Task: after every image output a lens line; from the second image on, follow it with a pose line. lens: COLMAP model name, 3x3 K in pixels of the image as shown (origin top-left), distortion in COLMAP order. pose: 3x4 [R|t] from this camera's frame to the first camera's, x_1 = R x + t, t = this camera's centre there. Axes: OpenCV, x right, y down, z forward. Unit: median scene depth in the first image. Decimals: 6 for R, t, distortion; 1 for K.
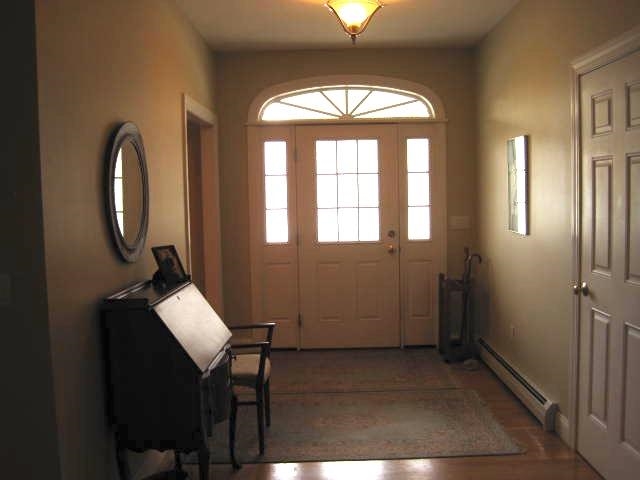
lens RADIAL K [[660.4, 0, 321.5], [0, 660.4, 241.3], [0, 0, 1]] dist [-0.123068, 0.000000]
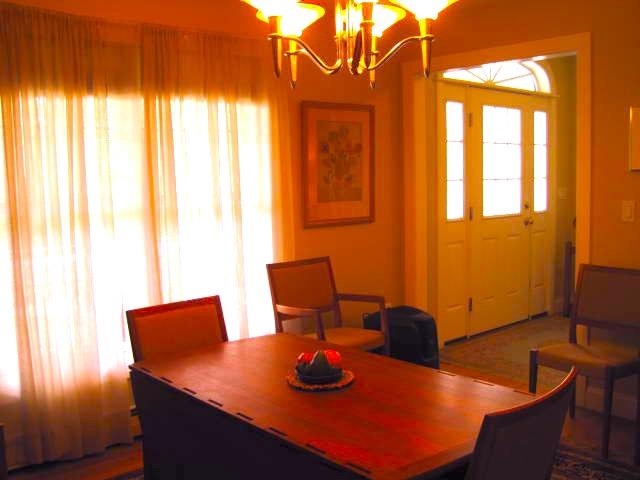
lens RADIAL K [[660.4, 0, 322.3], [0, 660.4, 244.1], [0, 0, 1]] dist [-0.123068, 0.000000]
pose [[0.749797, -0.063437, 0.658620, -0.784096], [0.050718, 0.997975, 0.038384, -0.006735], [-0.659721, 0.004623, 0.751496, 0.468615]]
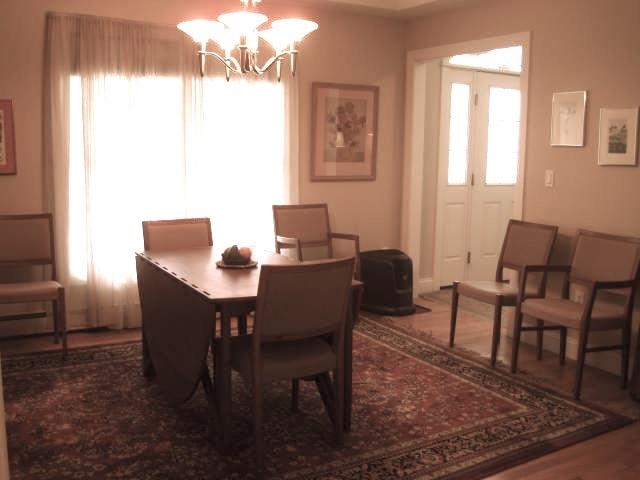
lens RADIAL K [[660.4, 0, 318.4], [0, 660.4, 239.9], [0, 0, 1]] dist [-0.123068, 0.000000]
pose [[0.872192, -0.032174, 0.488104, -0.770613], [-0.004175, 0.997309, 0.073199, 0.016780], [-0.489145, -0.065882, 0.869711, 0.208219]]
